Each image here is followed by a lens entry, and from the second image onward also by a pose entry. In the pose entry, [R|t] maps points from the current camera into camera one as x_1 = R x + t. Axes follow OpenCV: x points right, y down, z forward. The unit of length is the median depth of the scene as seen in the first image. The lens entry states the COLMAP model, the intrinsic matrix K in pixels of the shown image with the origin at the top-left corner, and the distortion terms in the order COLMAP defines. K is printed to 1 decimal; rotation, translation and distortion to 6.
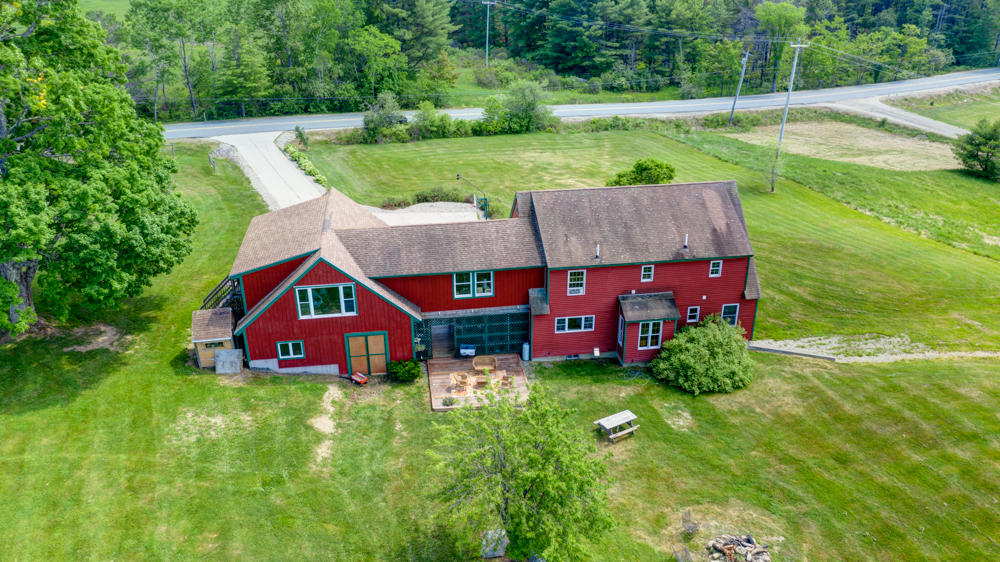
lens RADIAL K [[794.9, 0, 500.0], [0, 794.9, 281.0], [0, 0, 1]] dist [-0.012008, -0.001727]
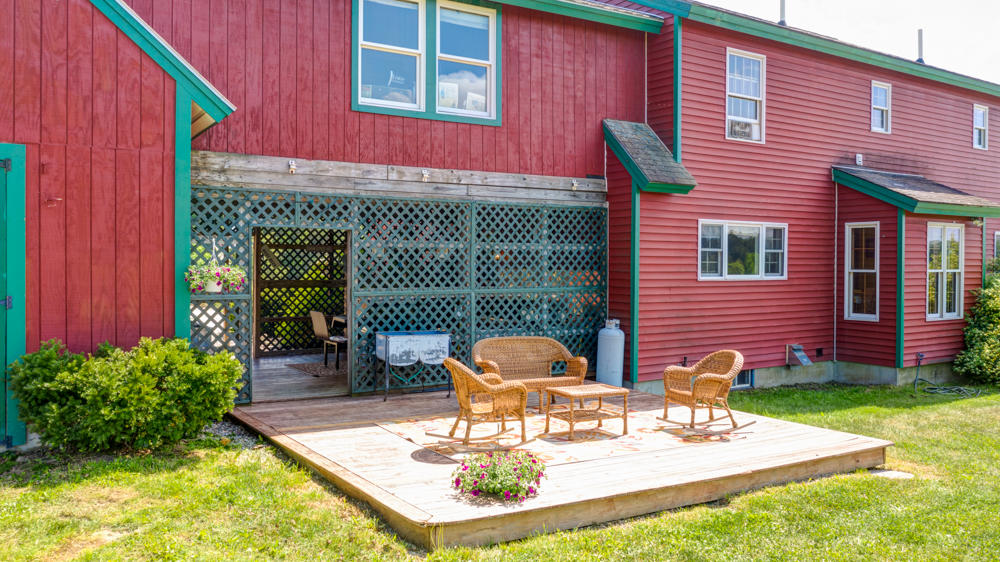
lens RADIAL K [[797.2, 0, 500.1], [0, 797.2, 275.9], [0, 0, 1]] dist [-0.017369, 0.001681]
pose [[0.910610, 0.000588, 0.413267, -0.113763], [0.172277, 0.908427, -0.380894, 0.161609], [-0.375647, 0.418042, 0.827121, 0.793961]]
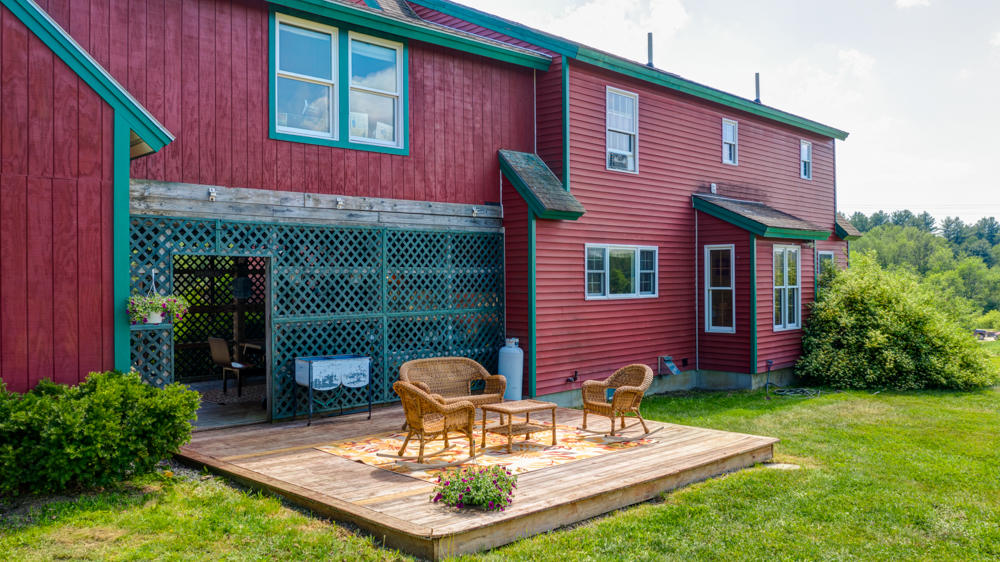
lens RADIAL K [[794.9, 0, 500.0], [0, 794.9, 281.0], [0, 0, 1]] dist [-0.012008, -0.001727]
pose [[0.803664, -0.004688, 0.595065, -0.141525], [0.262750, 0.900011, -0.347767, 0.158503], [-0.533935, 0.435841, 0.724538, 0.795202]]
